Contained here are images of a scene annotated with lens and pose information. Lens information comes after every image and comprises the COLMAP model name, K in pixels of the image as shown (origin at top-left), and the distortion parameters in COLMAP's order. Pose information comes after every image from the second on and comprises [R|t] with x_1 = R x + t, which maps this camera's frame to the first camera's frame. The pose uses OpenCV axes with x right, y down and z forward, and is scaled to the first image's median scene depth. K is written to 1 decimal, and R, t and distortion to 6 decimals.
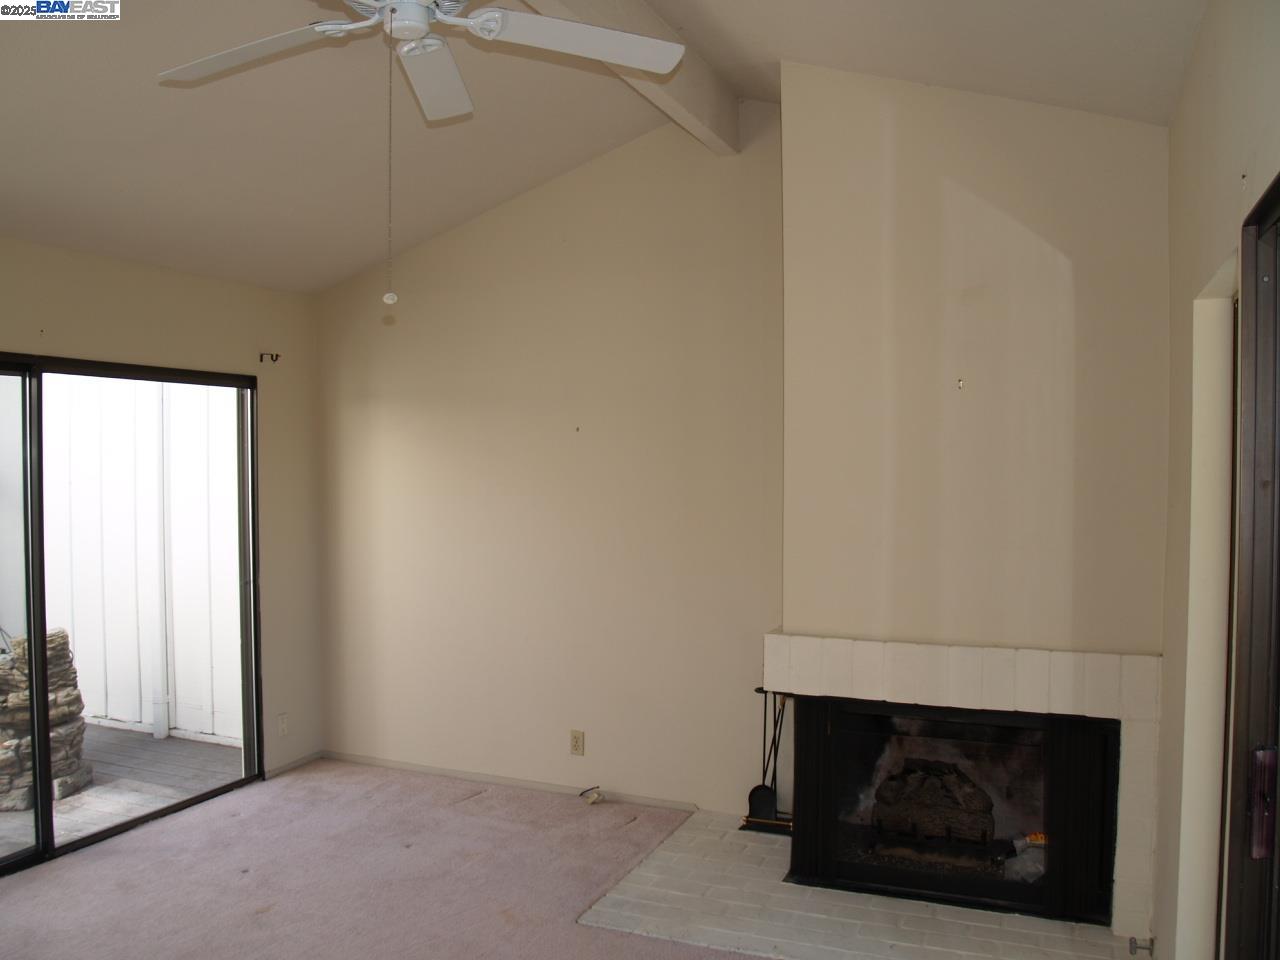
lens RADIAL K [[1041.4, 0, 640.9], [0, 1041.4, 479.8], [0, 0, 1]] dist [-0.125083, 0.083582]
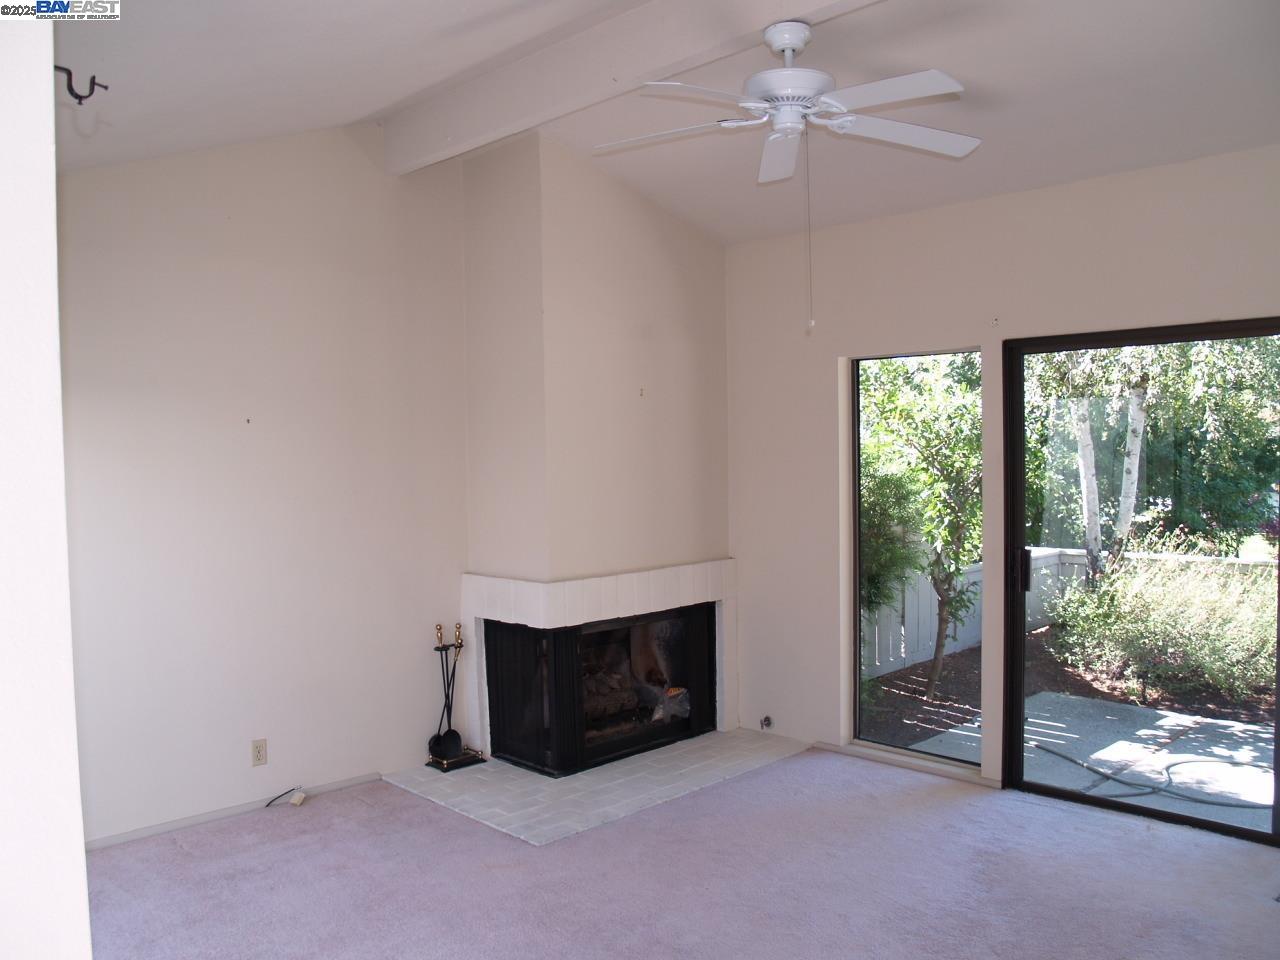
lens RADIAL K [[1041.4, 0, 631.2], [0, 1041.4, 474.3], [0, 0, 1]] dist [-0.125083, 0.083582]
pose [[0.404877, -0.031623, 0.913824, -0.971528], [0.042304, 0.998979, 0.015827, -0.000094], [-0.913392, 0.032250, 0.405801, 0.382117]]
